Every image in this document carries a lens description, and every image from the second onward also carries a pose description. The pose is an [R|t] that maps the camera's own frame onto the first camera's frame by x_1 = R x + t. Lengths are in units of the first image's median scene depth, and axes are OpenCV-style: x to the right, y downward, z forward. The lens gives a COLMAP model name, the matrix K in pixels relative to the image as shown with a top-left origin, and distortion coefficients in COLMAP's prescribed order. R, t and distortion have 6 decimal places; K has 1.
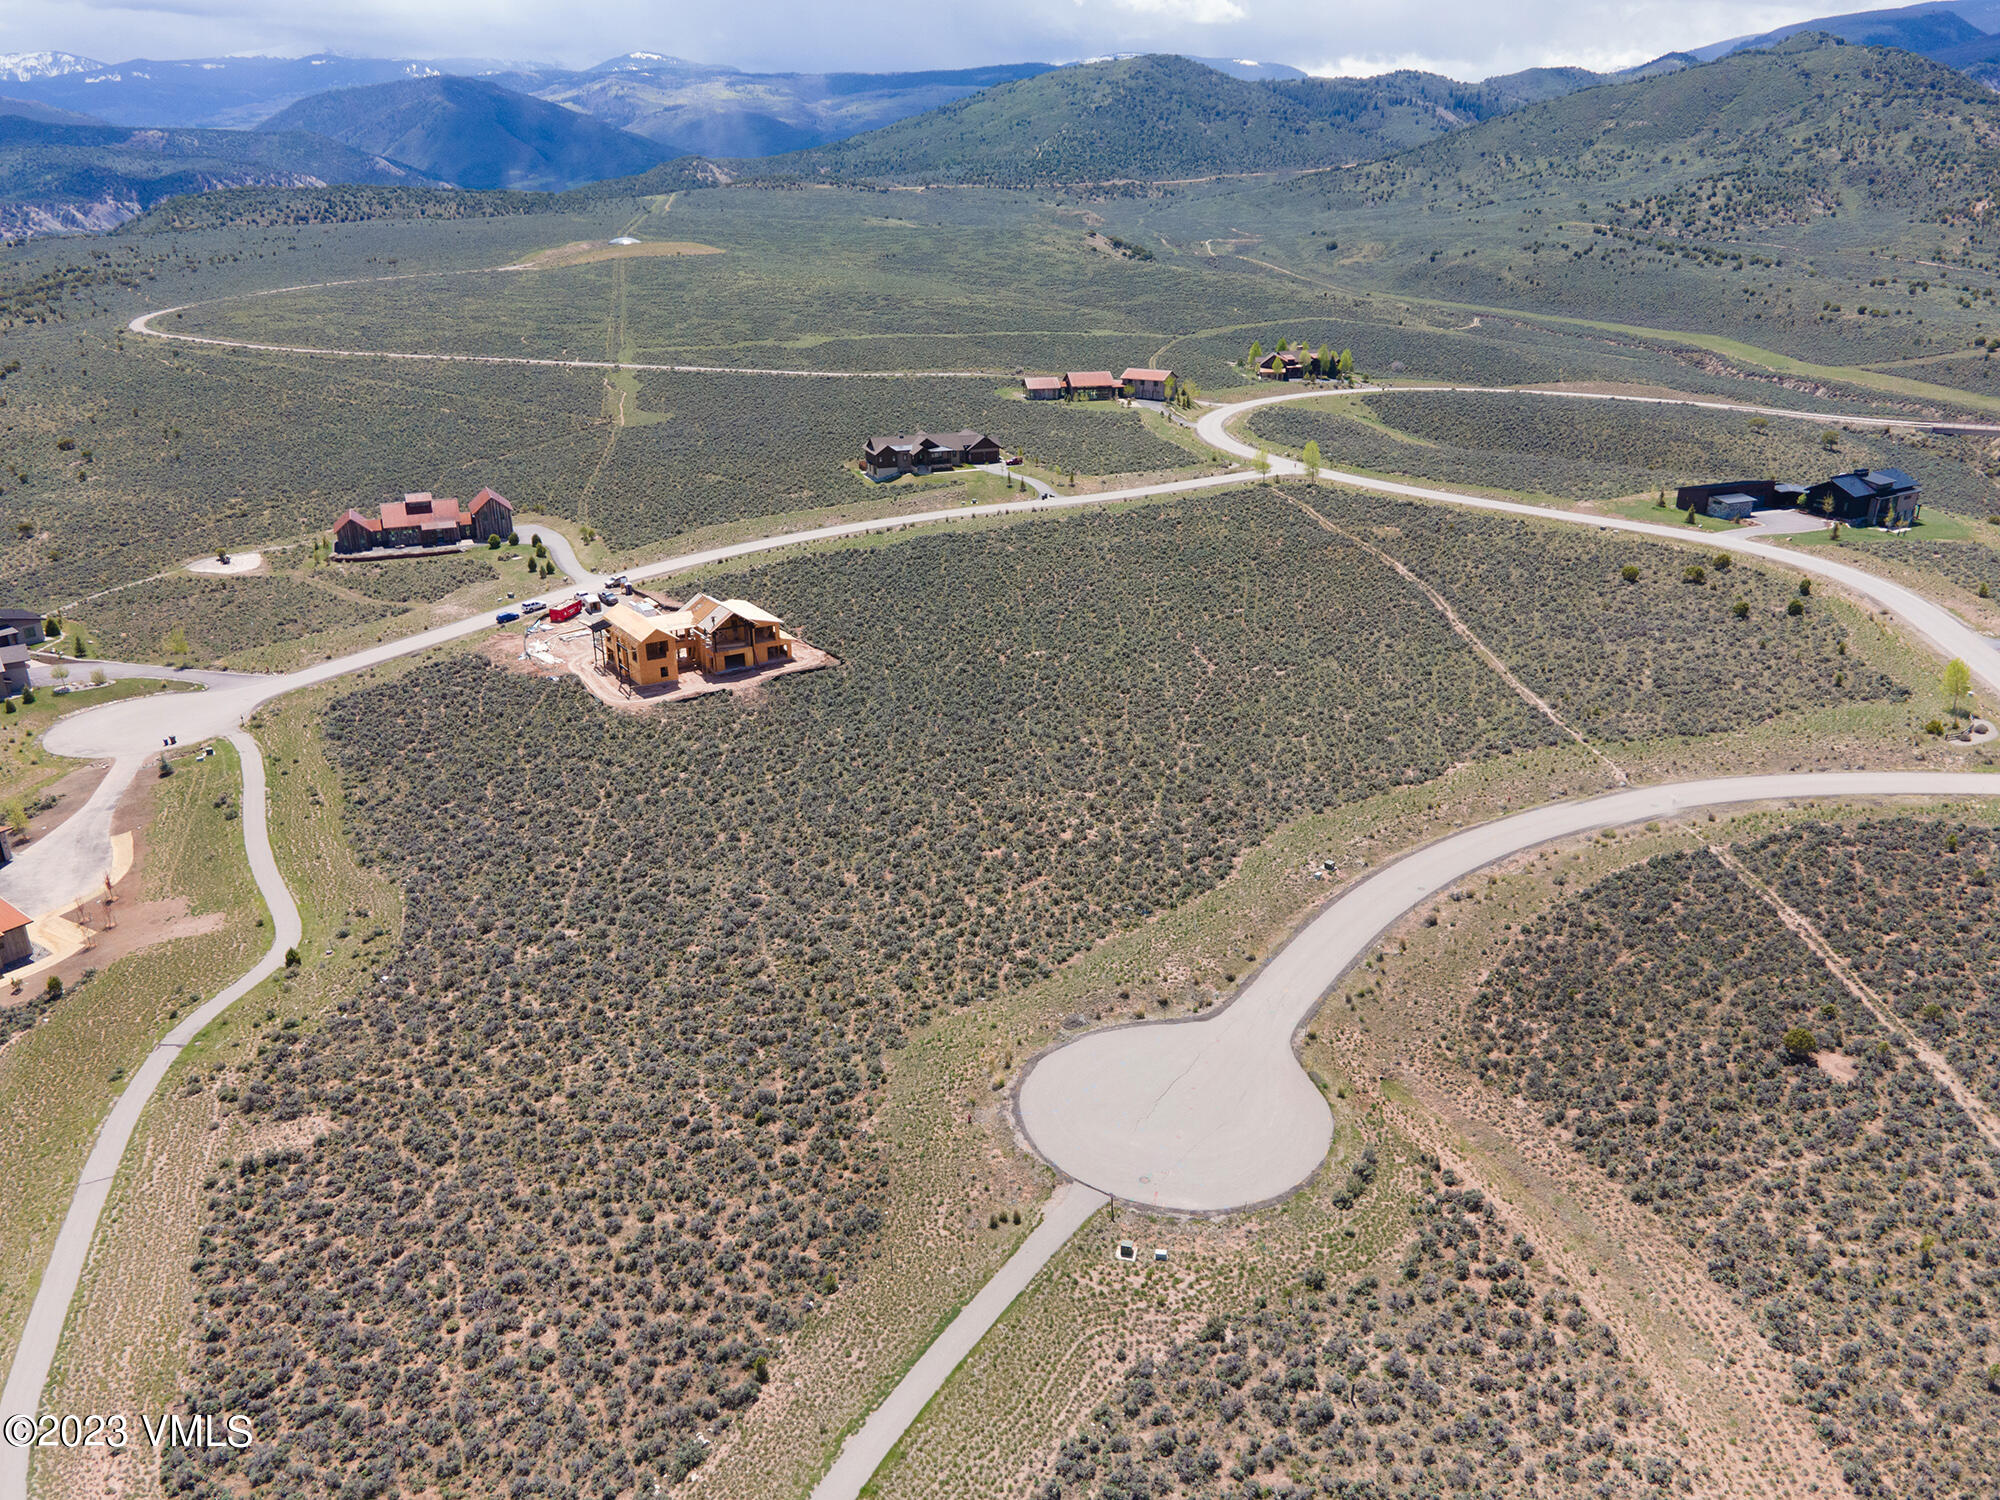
lens RADIAL K [[1461.0, 0, 1001.2], [0, 1461.0, 735.6], [0, 0, 1]] dist [0.034879, 0.023530]
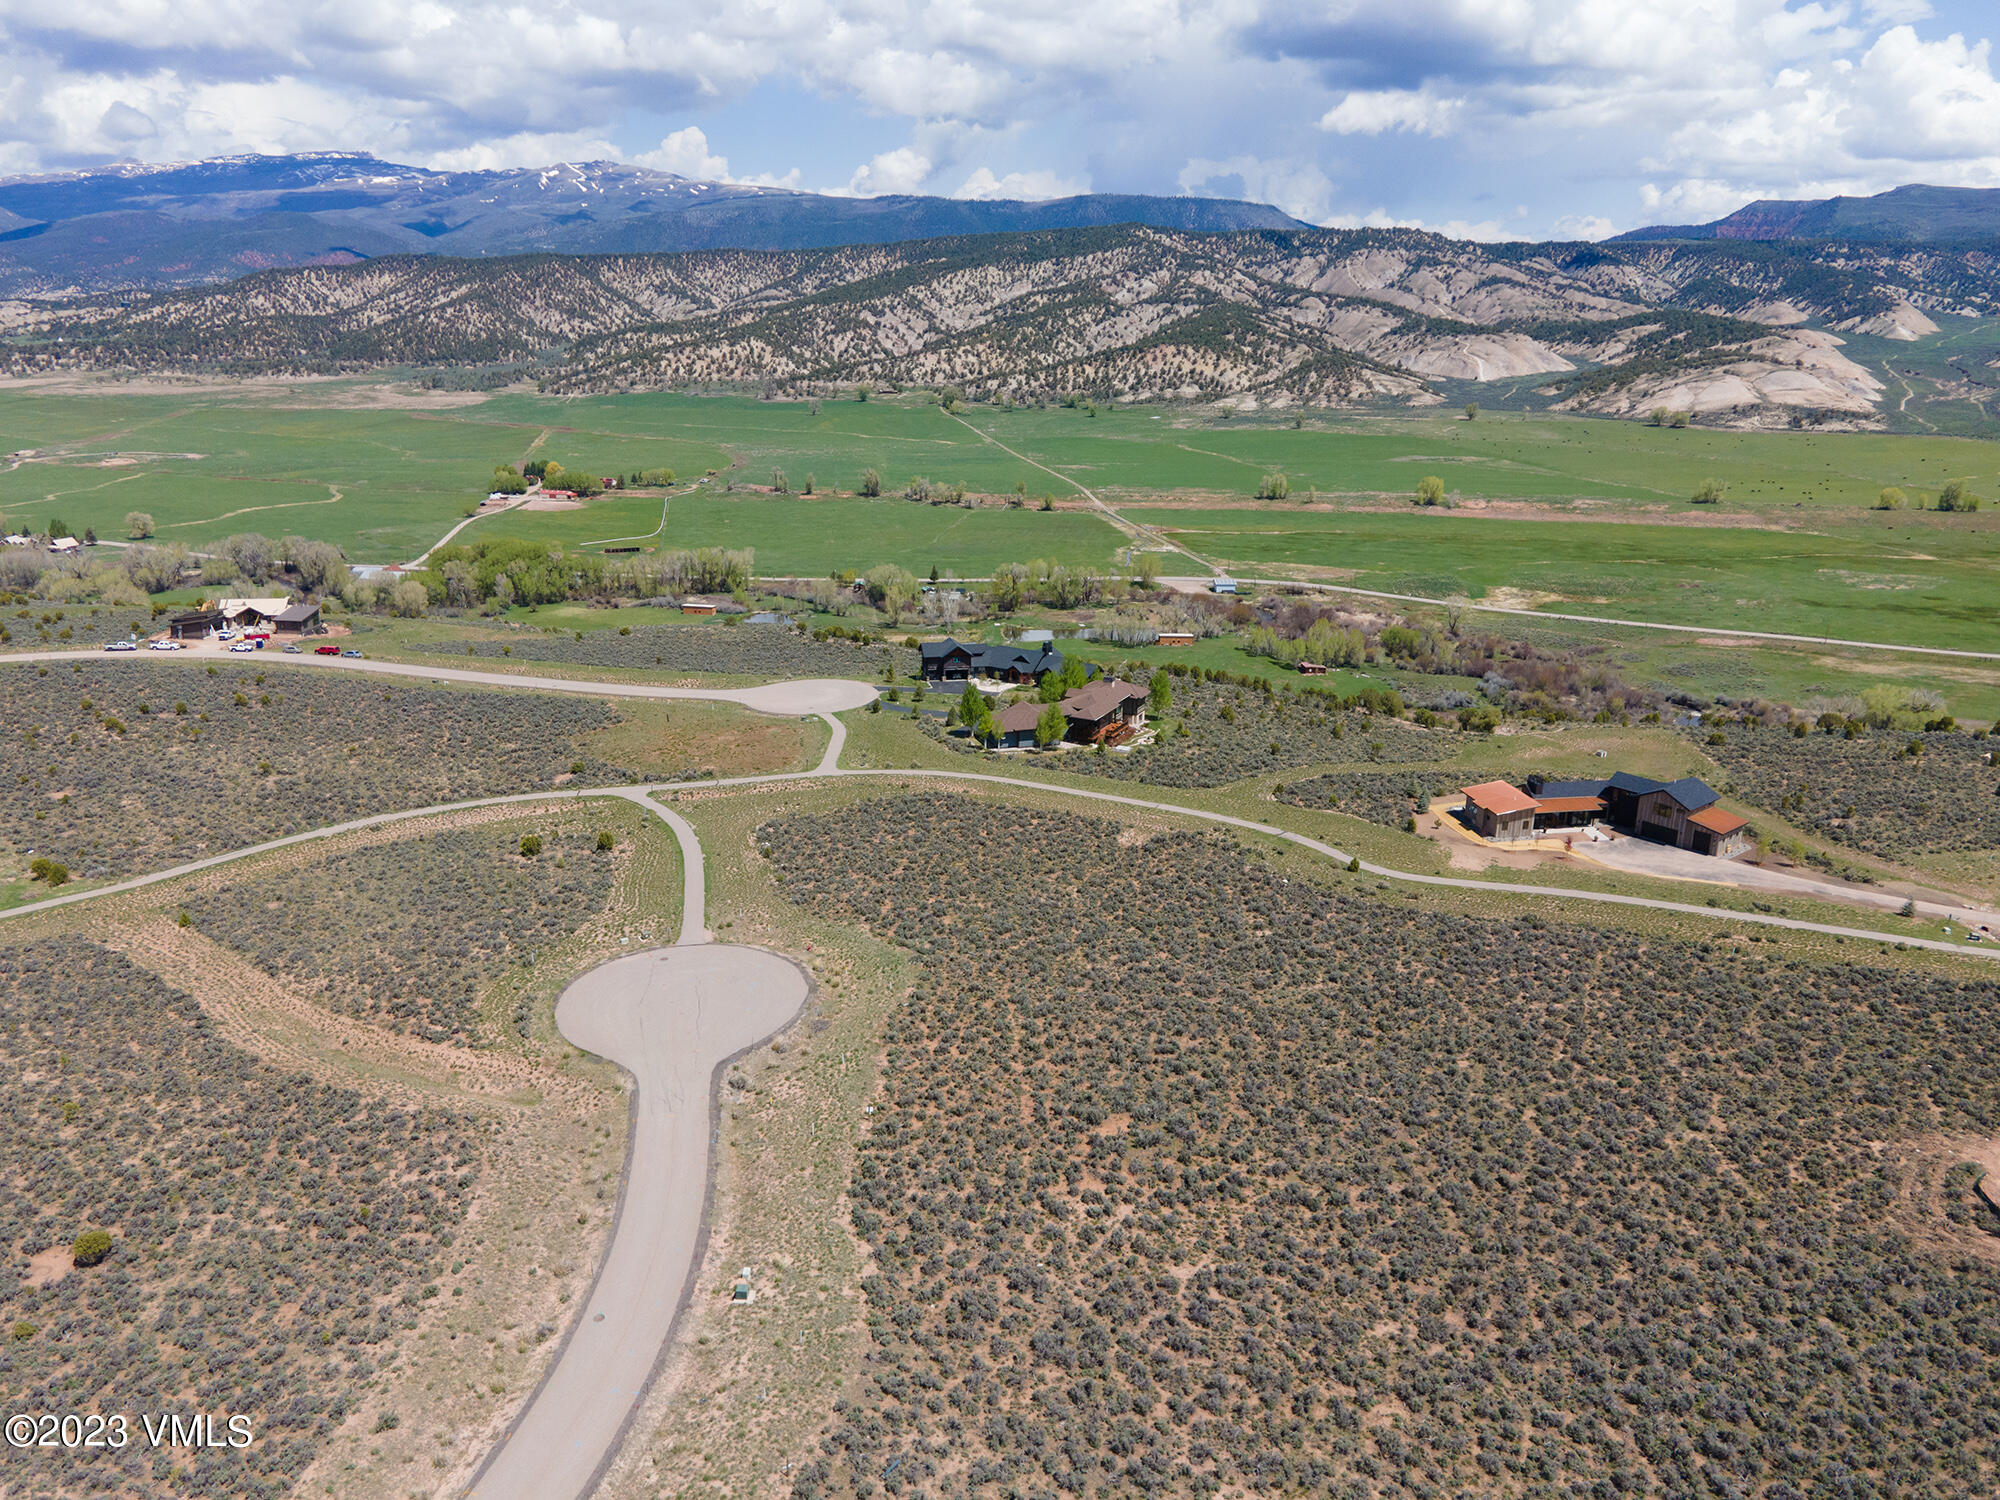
lens RADIAL K [[1463.2, 0, 1001.1], [0, 1463.2, 740.7], [0, 0, 1]] dist [0.011684, 0.065600]
pose [[-0.729526, 0.195173, -0.655514, 0.610538], [-0.249583, 0.816363, 0.520826, -0.566938], [0.636789, 0.543561, -0.546847, 1.517630]]
